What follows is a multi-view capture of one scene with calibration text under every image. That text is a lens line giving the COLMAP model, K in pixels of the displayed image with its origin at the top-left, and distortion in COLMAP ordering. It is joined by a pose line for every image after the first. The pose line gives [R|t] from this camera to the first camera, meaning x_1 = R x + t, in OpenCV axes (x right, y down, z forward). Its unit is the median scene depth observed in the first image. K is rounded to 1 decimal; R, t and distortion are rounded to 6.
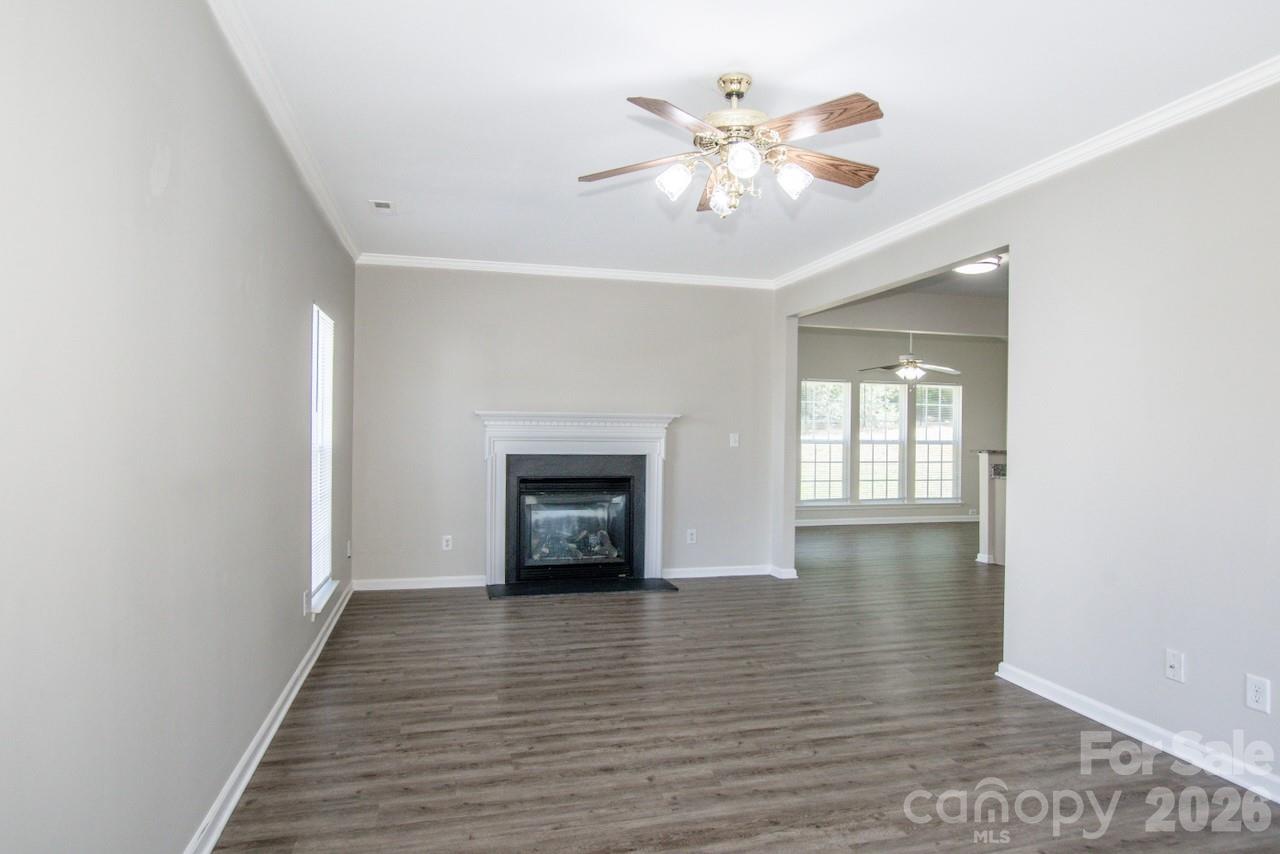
lens RADIAL K [[730.1, 0, 615.4], [0, 730.1, 428.2], [0, 0, 1]] dist [-0.018351, -0.000657]
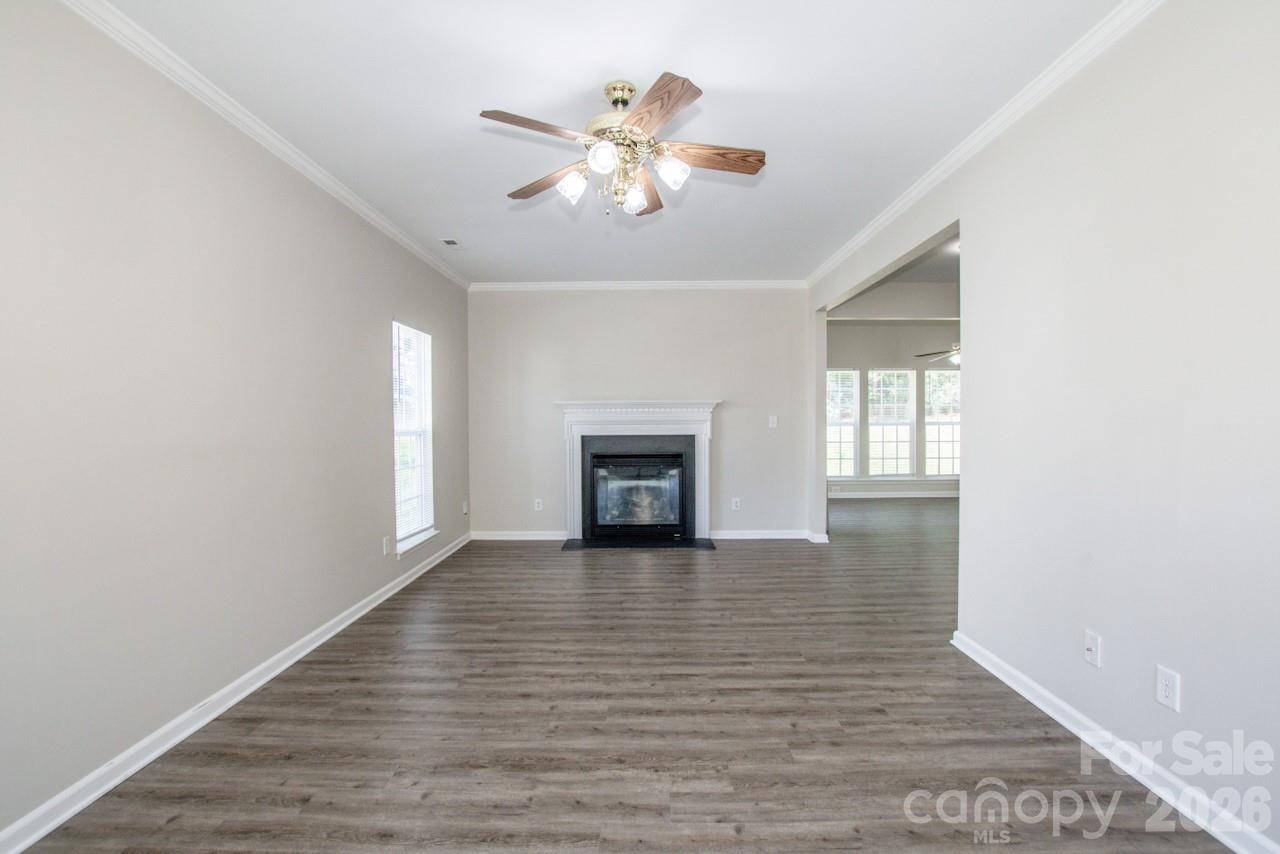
lens RADIAL K [[568.7, 0, 640.0], [0, 568.7, 427.0], [0, 0, 1]] dist [-0.030502, 0.000464]
pose [[0.966606, -0.013705, -0.255899, 0.292962], [0.016441, 0.999828, 0.008557, 0.021861], [0.255738, -0.012479, 0.966666, 0.122364]]
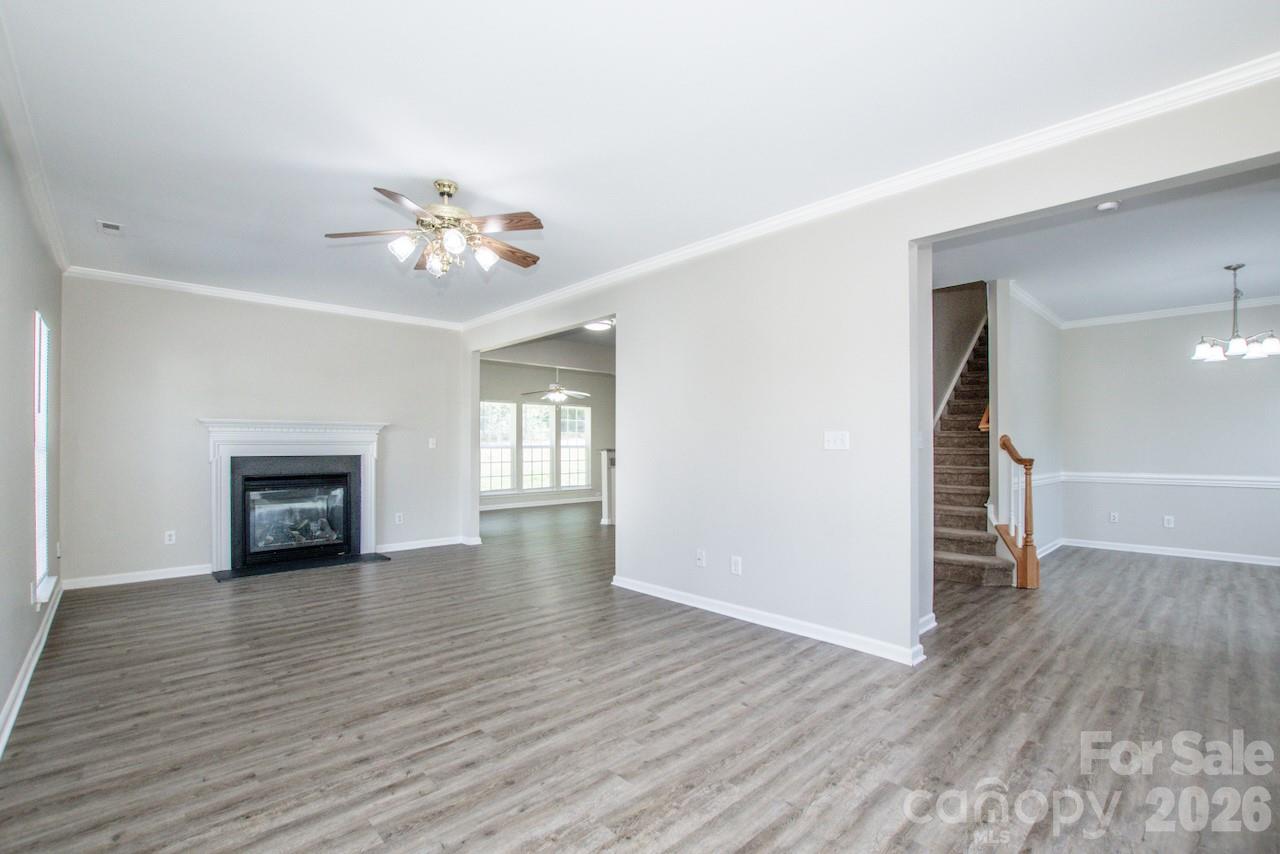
lens RADIAL K [[593.3, 0, 615.0], [0, 593.3, 444.1], [0, 0, 1]] dist [-0.023925, 0.000708]
pose [[0.885064, -0.009500, 0.465372, -0.065431], [0.010139, 0.999948, 0.001130, 0.031564], [-0.465359, 0.003718, 0.885114, -0.145315]]
